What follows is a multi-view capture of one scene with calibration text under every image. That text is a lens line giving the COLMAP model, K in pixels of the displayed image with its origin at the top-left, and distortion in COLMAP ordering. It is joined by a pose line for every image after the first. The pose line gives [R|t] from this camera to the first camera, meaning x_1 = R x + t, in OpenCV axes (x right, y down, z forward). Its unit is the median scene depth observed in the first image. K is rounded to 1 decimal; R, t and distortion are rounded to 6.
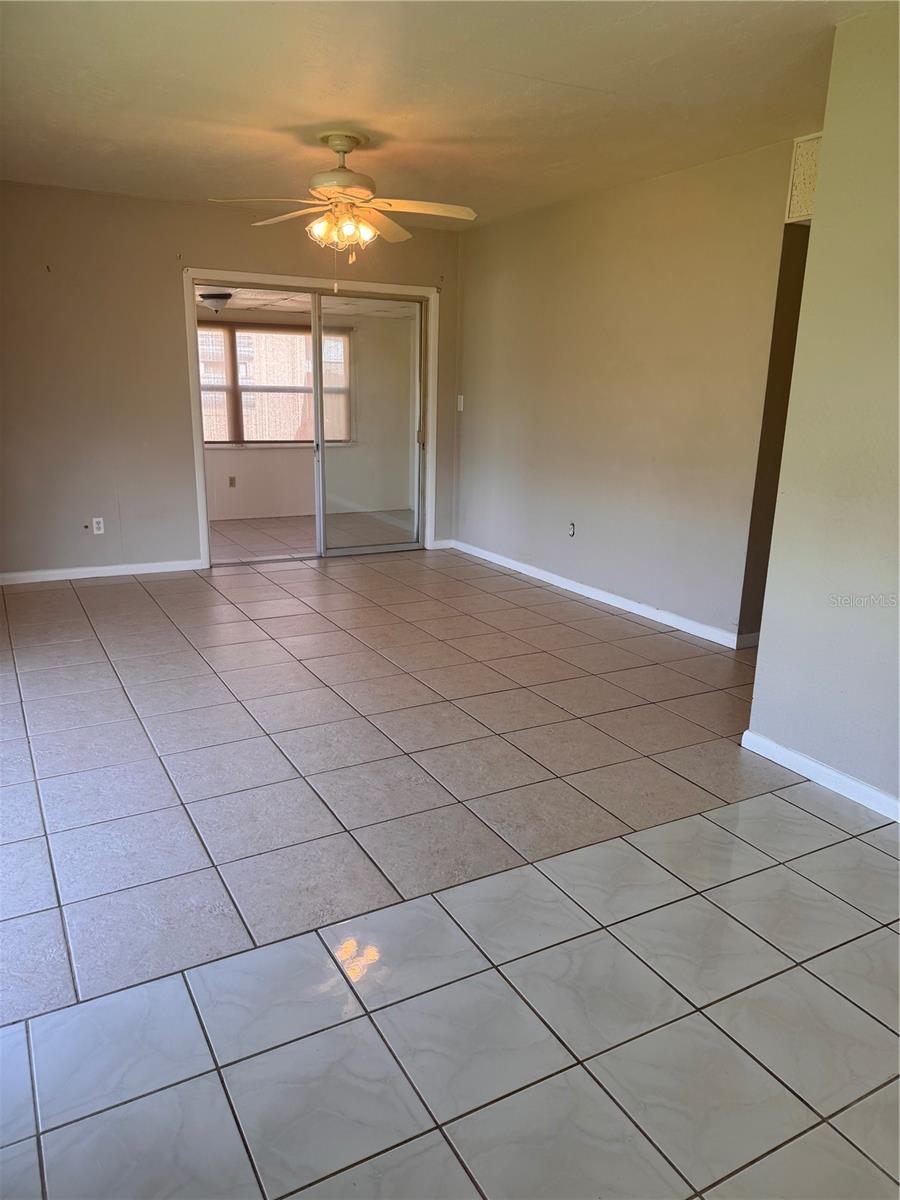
lens RADIAL K [[843.4, 0, 457.1], [0, 843.4, 594.7], [0, 0, 1]] dist [0.037205, -0.051639]
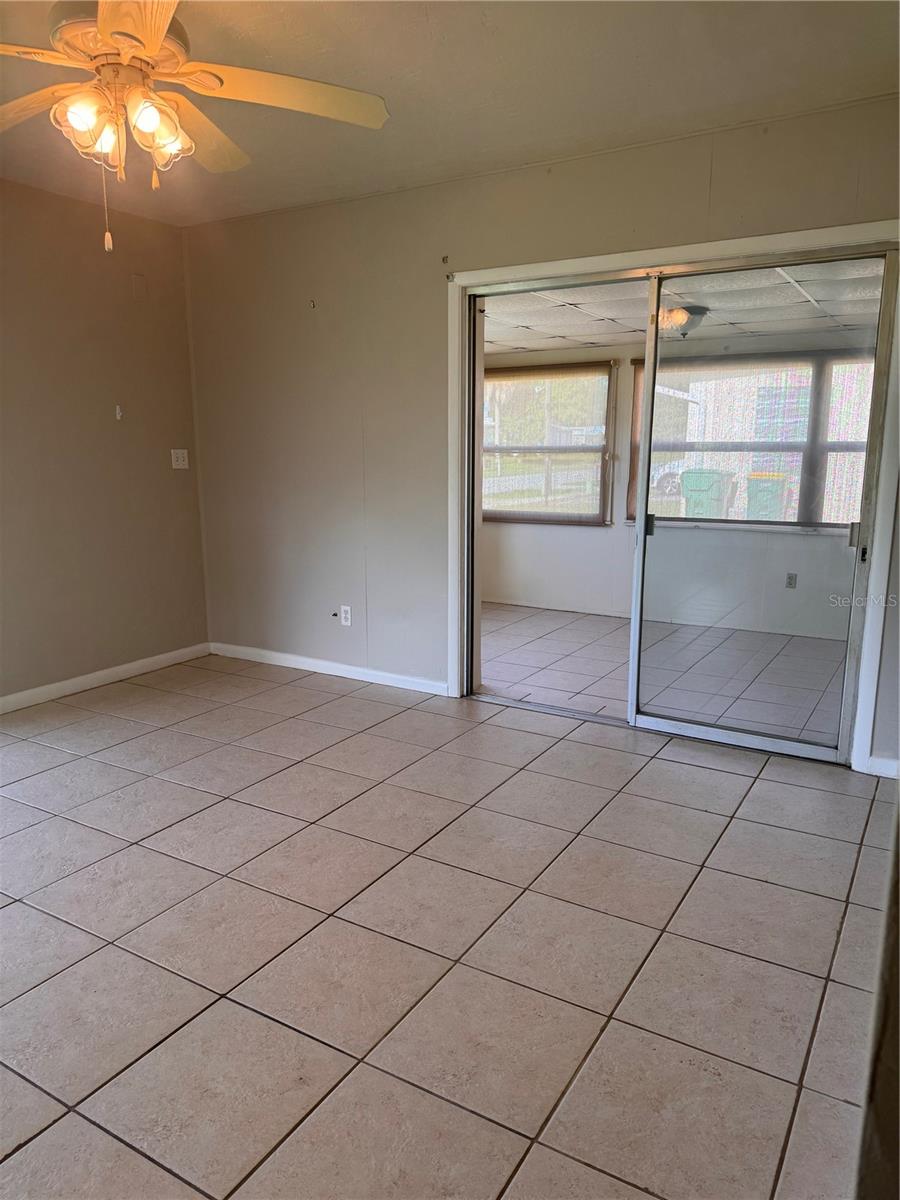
lens RADIAL K [[843.4, 0, 454.5], [0, 843.4, 594.9], [0, 0, 1]] dist [0.037205, -0.051639]
pose [[0.483855, 0.136375, -0.864457, 0.322717], [-0.201120, 0.978673, 0.041823, -0.157194], [0.851725, 0.153623, 0.500964, 0.694631]]
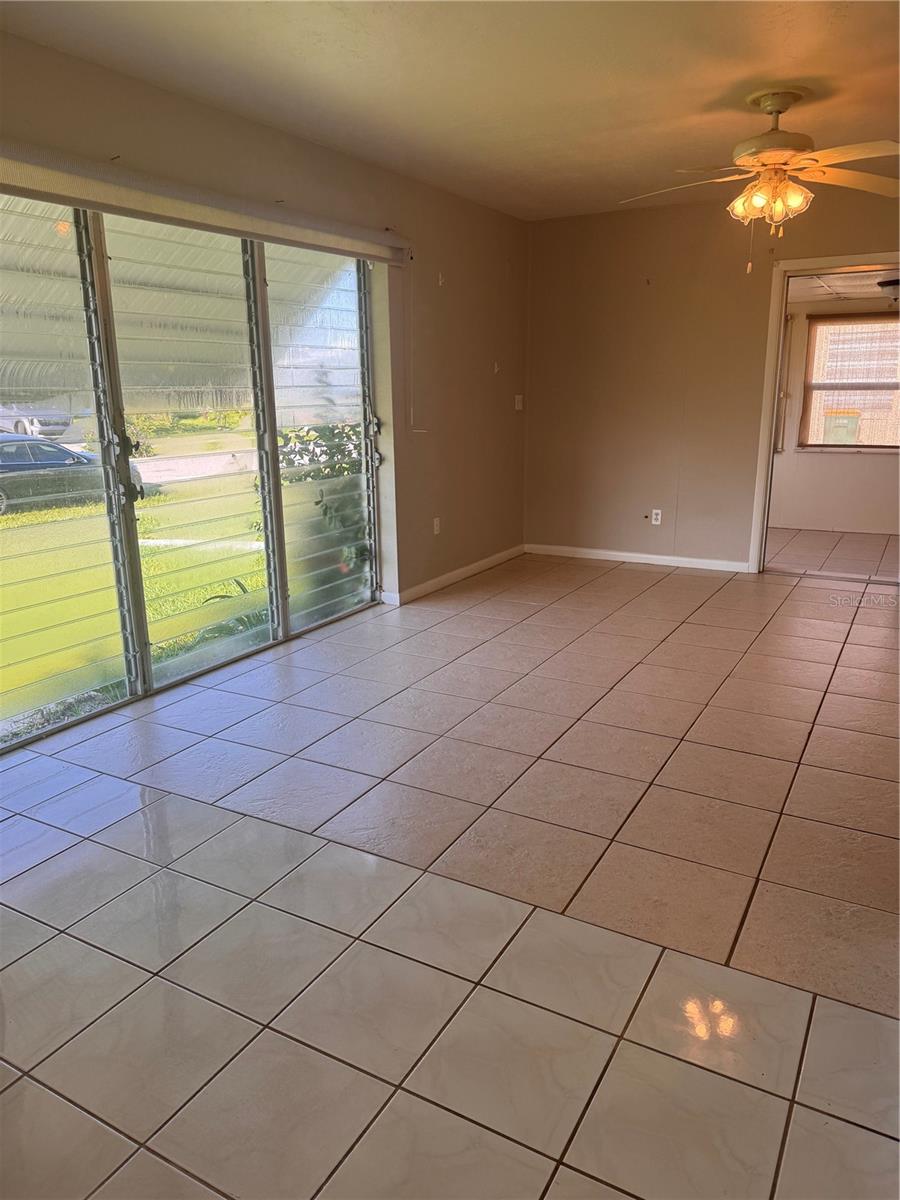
lens RADIAL K [[843.4, 0, 452.0], [0, 843.4, 605.9], [0, 0, 1]] dist [0.037205, -0.051639]
pose [[0.503879, 0.188043, -0.843057, 0.388270], [-0.183515, 0.977039, 0.108244, -0.039609], [0.844054, 0.100172, 0.526819, 0.220819]]
